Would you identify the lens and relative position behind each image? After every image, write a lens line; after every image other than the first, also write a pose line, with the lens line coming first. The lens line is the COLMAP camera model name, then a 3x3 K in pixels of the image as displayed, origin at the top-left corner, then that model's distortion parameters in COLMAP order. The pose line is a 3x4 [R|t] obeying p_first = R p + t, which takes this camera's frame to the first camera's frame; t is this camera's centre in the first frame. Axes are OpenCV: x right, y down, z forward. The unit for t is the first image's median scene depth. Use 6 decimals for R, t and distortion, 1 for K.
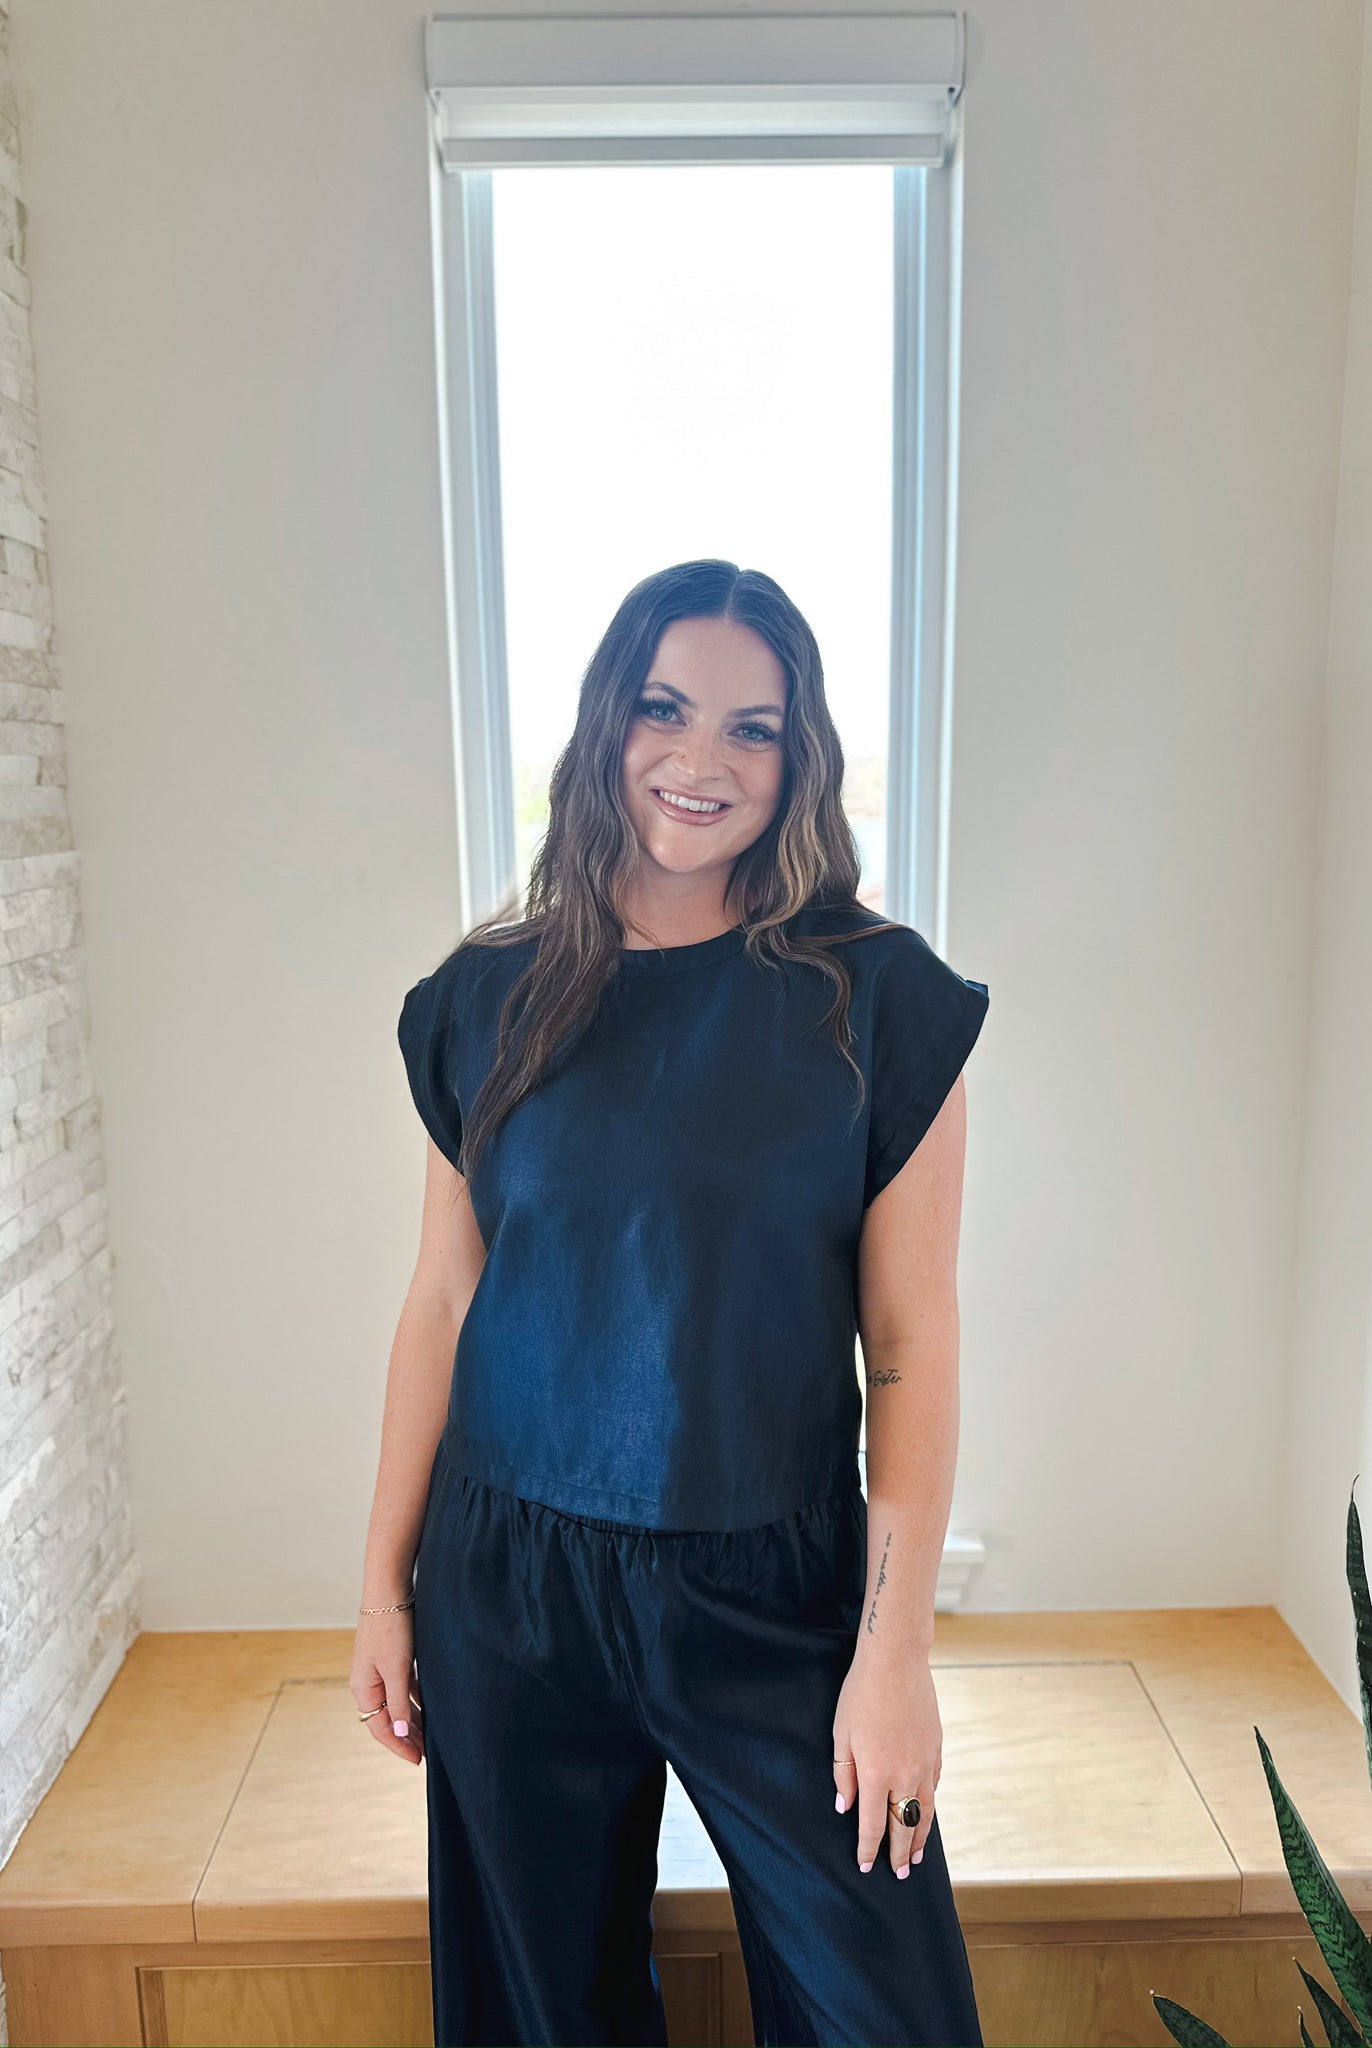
lens RADIAL K [[1408.3, 0, 683.9], [0, 1408.3, 1019.7], [0, 0, 1]] dist [-0.018917, 0.006355]
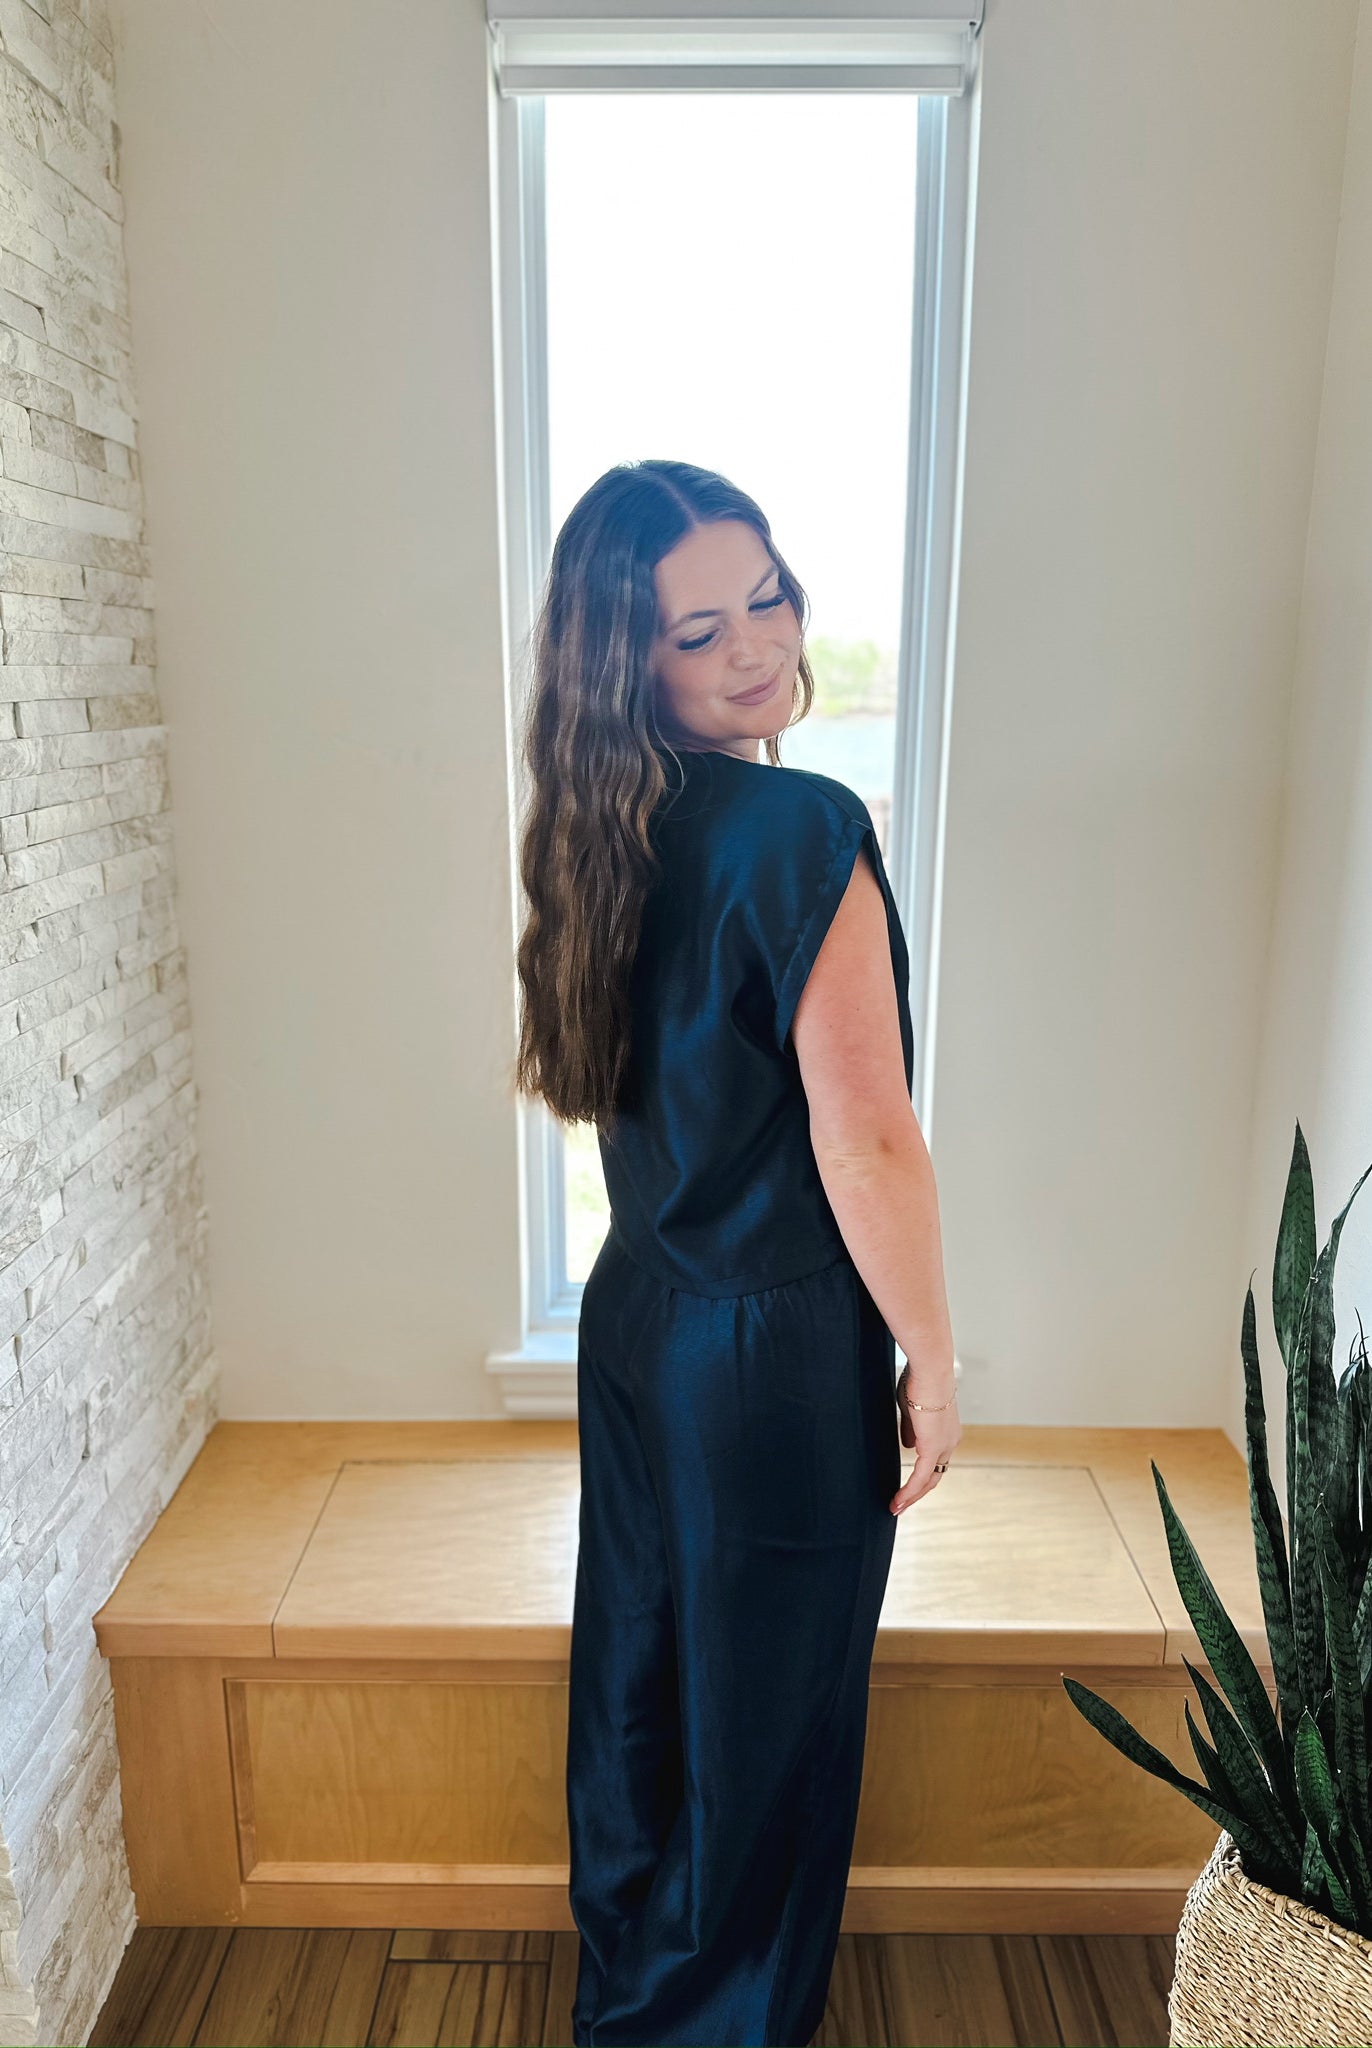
lens RADIAL K [[1432.4, 0, 690.1], [0, 1432.4, 1027.3], [0, 0, 1]] dist [0.024040, -0.049452]
pose [[0.999539, 0.022737, -0.020120, 0.013983], [-0.021292, 0.997367, 0.069319, 0.032737], [0.021643, -0.068858, 0.997392, -0.155469]]
